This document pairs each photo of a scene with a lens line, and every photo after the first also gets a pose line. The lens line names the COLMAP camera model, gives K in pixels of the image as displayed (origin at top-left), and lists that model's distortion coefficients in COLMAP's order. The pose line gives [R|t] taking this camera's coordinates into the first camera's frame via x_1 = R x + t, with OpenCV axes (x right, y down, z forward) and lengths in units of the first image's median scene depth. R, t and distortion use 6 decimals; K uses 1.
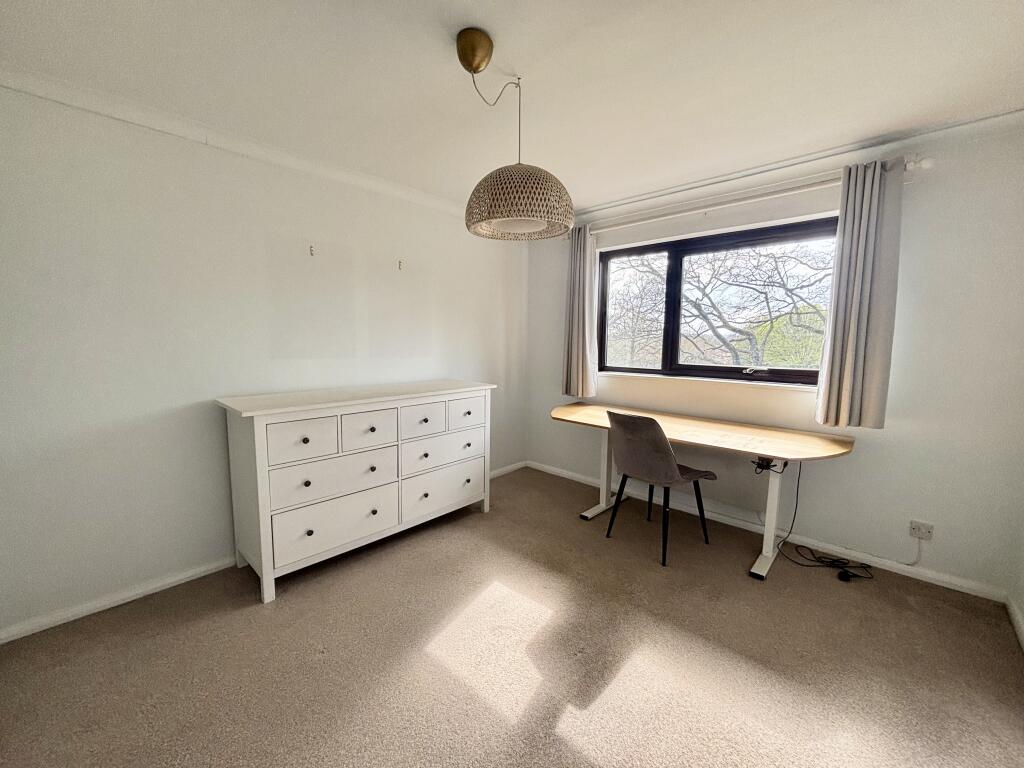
lens RADIAL K [[413.0, 0, 506.7], [0, 413.0, 382.8], [0, 0, 1]] dist [-0.000570, 0.000012]
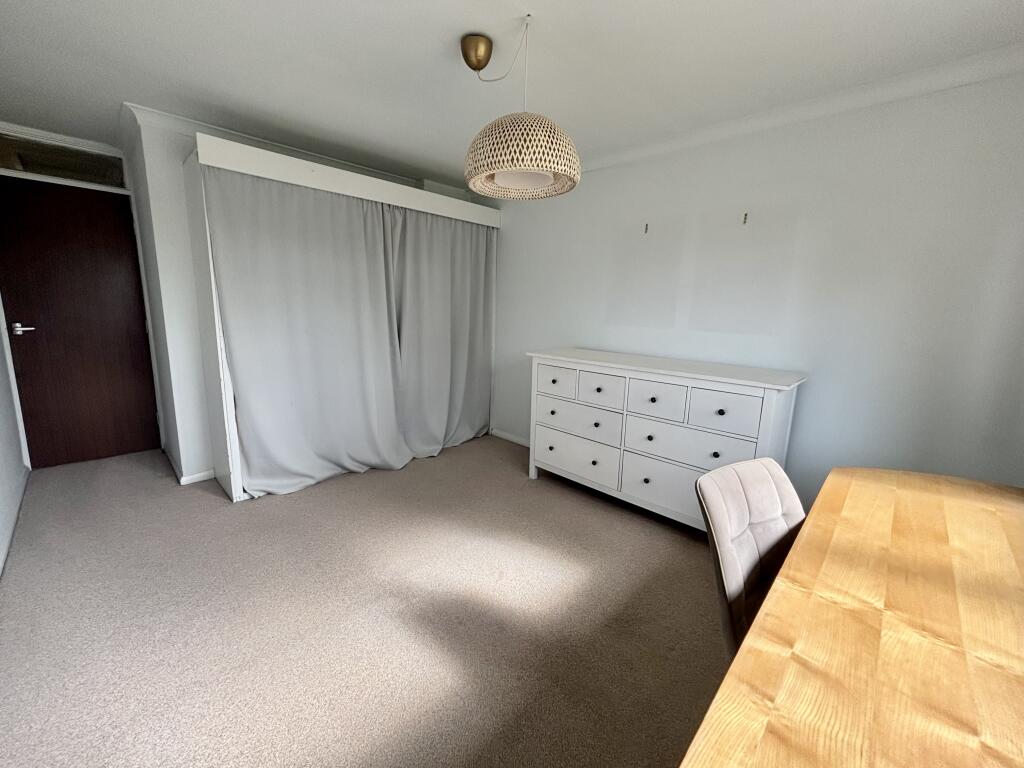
lens RADIAL K [[413.0, 0, 506.7], [0, 413.0, 382.8], [0, 0, 1]] dist [-0.000570, 0.000012]
pose [[-0.028827, 0.180866, -0.983085, 0.774790], [-0.127966, 0.974734, 0.183081, -0.078111], [0.991360, 0.131079, -0.004954, 0.761967]]
